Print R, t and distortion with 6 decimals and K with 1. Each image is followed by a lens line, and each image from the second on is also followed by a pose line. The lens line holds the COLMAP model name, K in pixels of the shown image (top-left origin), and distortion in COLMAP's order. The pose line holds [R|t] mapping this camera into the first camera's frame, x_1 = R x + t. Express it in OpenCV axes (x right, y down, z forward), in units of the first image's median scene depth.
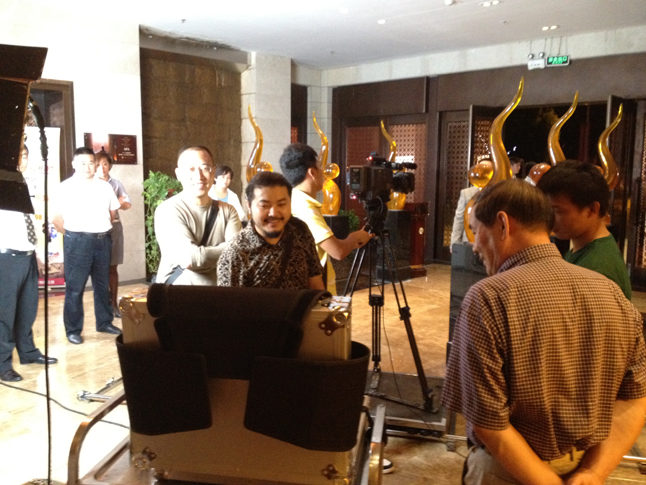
lens RADIAL K [[607.0, 0, 310.8], [0, 607.0, 241.5], [0, 0, 1]] dist [0.119169, -0.254032]
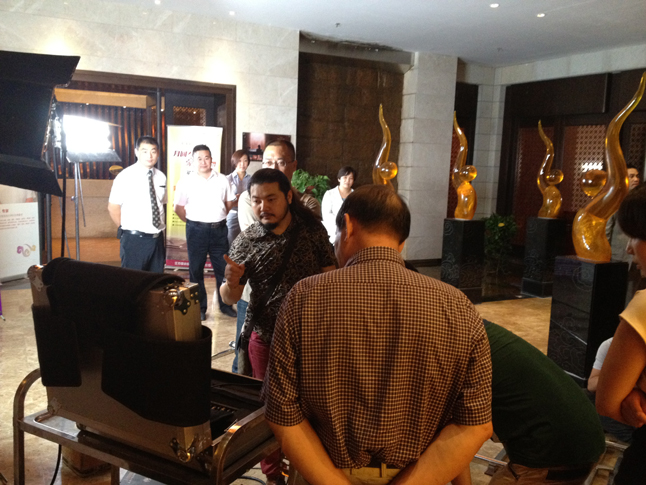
lens RADIAL K [[607.0, 0, 310.8], [0, 607.0, 241.5], [0, 0, 1]] dist [0.119169, -0.254032]
pose [[0.942627, 0.068257, -0.326797, 0.102354], [-0.068908, 0.997577, 0.009600, -0.000848], [0.326660, 0.013469, 0.945046, 0.009977]]
